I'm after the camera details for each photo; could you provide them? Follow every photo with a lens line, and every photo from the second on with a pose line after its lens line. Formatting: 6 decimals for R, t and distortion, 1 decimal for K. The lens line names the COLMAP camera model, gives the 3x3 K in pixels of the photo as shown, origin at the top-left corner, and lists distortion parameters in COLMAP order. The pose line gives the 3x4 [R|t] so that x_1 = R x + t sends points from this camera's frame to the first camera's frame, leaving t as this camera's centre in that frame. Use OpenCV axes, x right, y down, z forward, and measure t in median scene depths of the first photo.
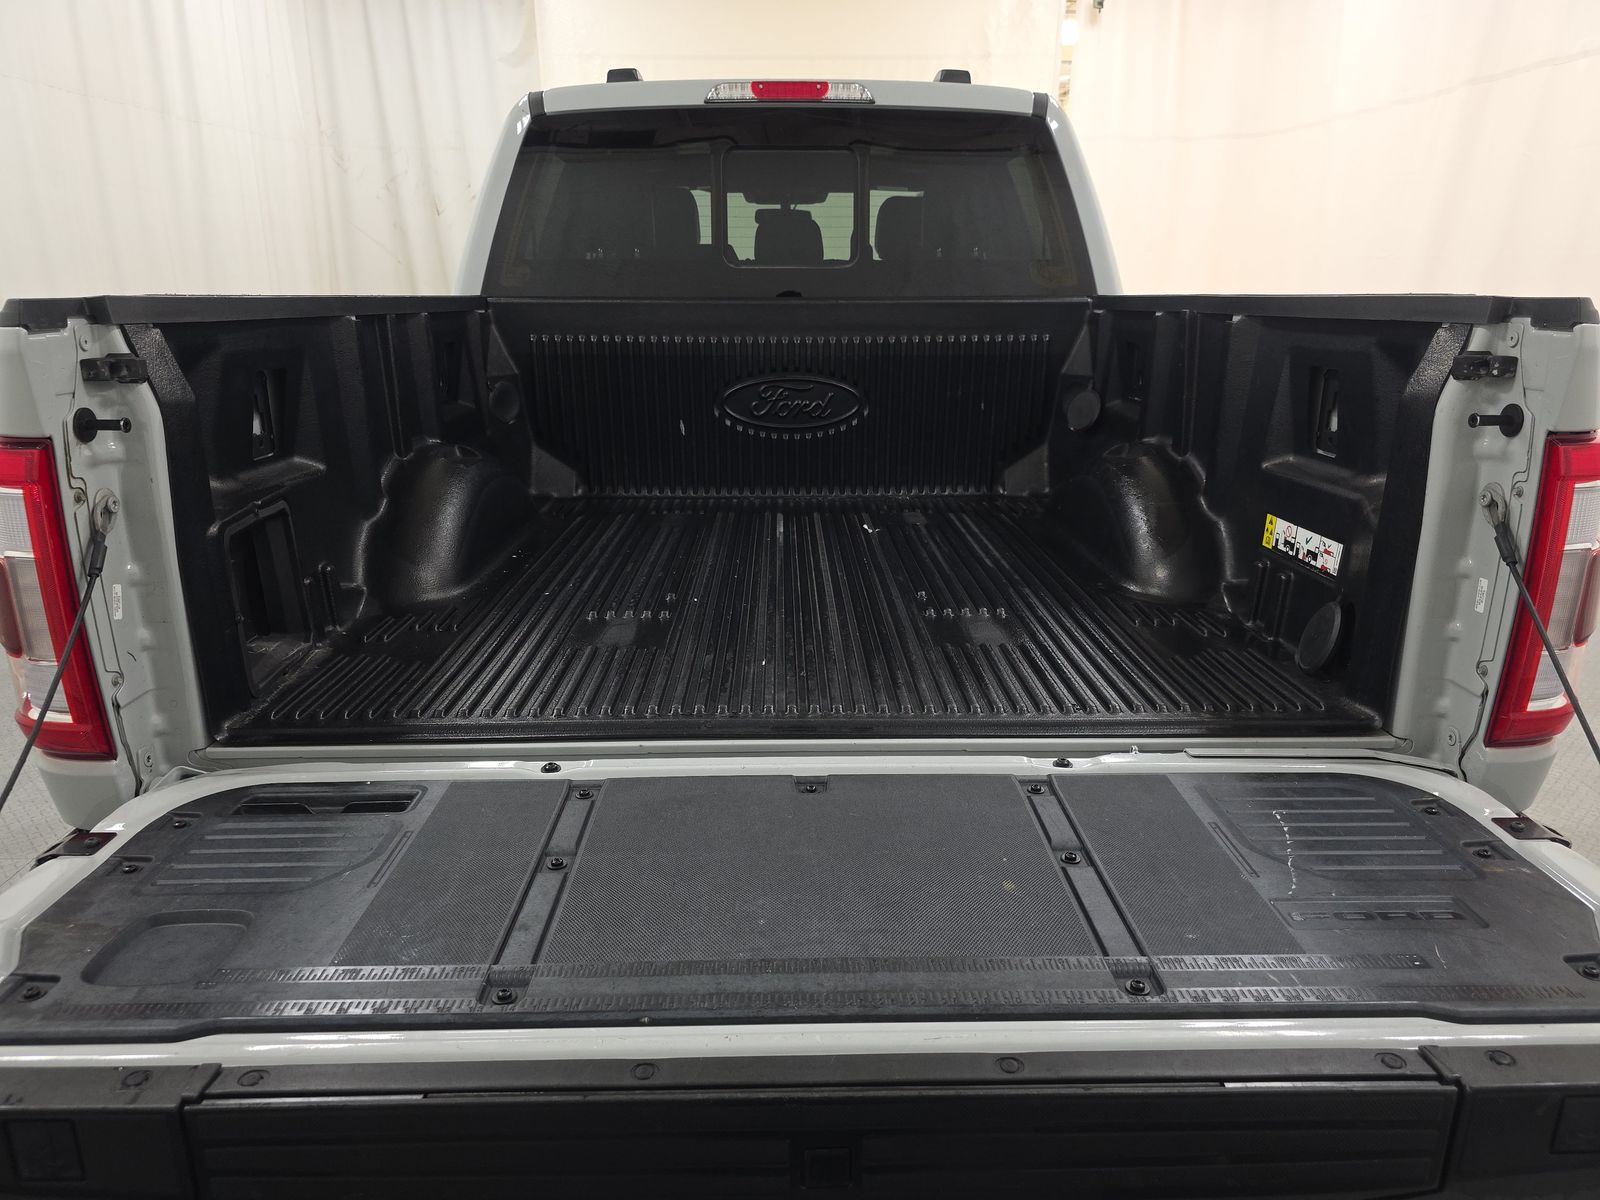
lens RADIAL K [[1071.8, 0, 795.1], [0, 1071.8, 600.8], [0, 0, 1]] dist [0.027761, -0.008722]
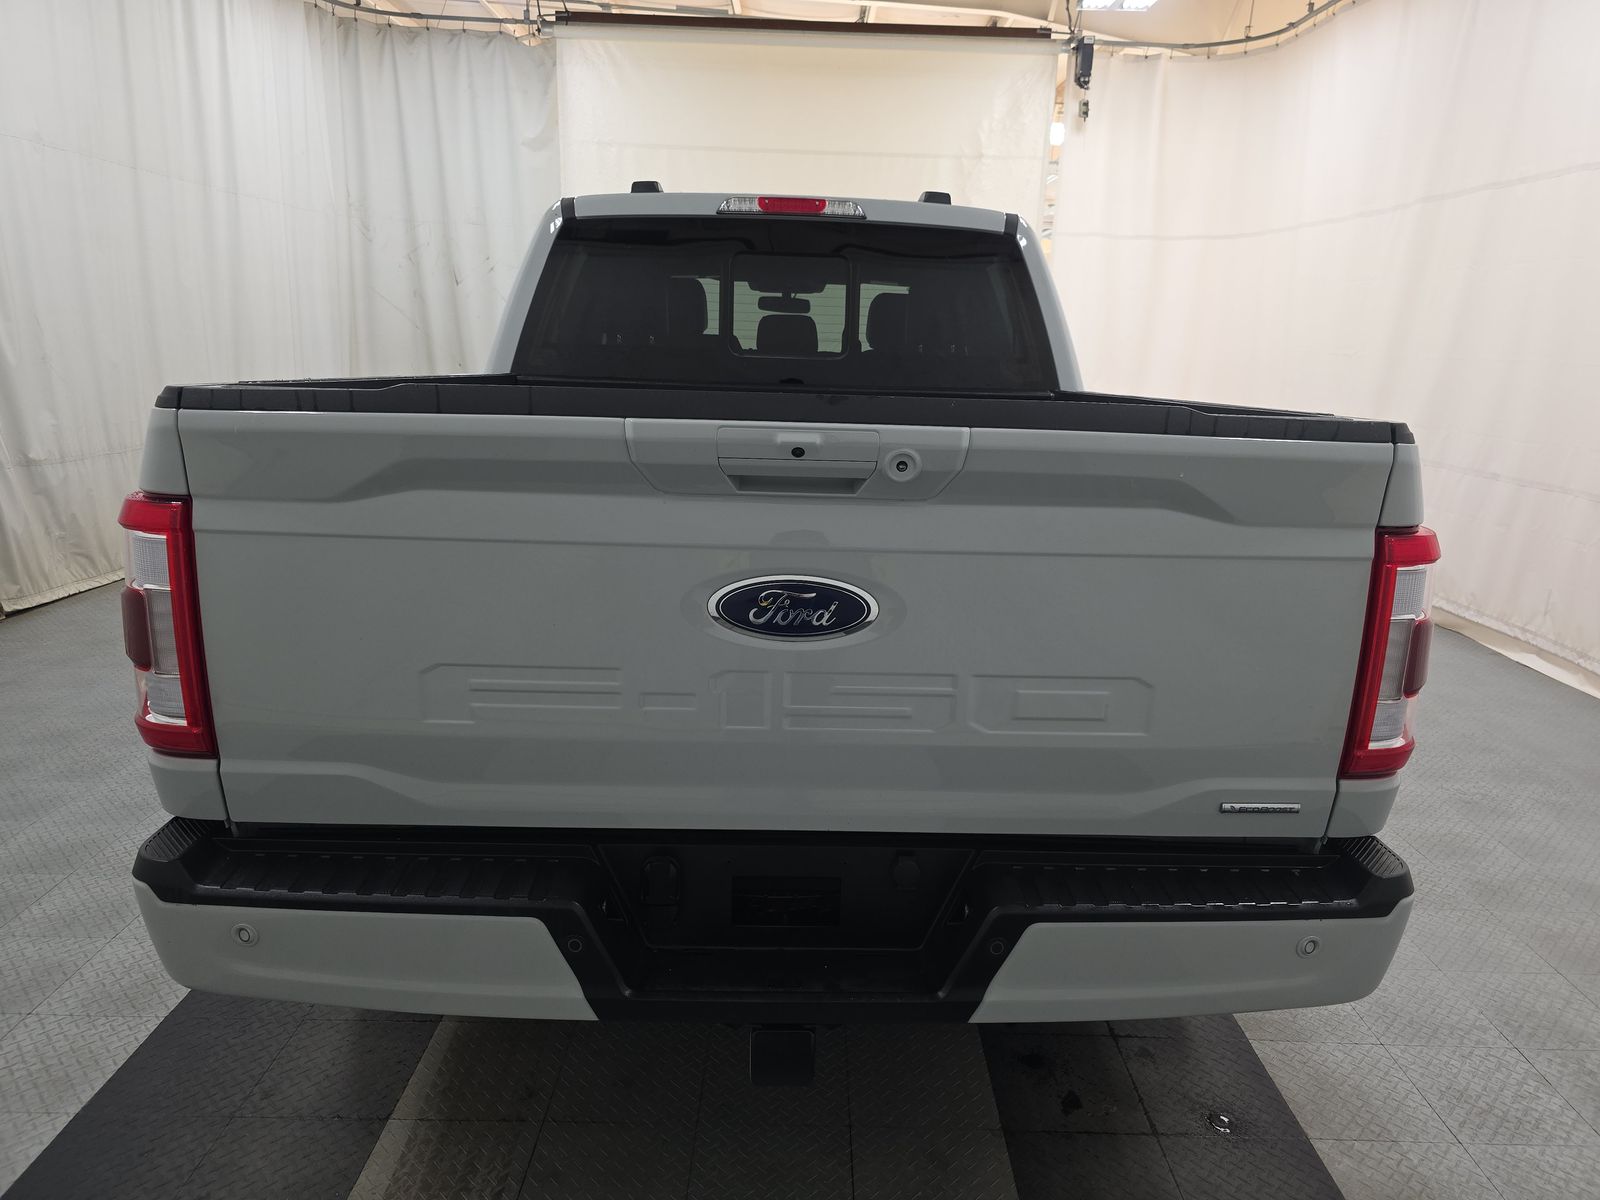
lens RADIAL K [[1071.8, 0, 807.8], [0, 1071.8, 591.8], [0, 0, 1]] dist [0.027761, -0.008722]
pose [[0.999422, 0.029101, 0.017552, 0.003704], [-0.027827, 0.997234, -0.068923, 0.011321], [-0.019510, 0.068395, 0.997468, -0.103401]]
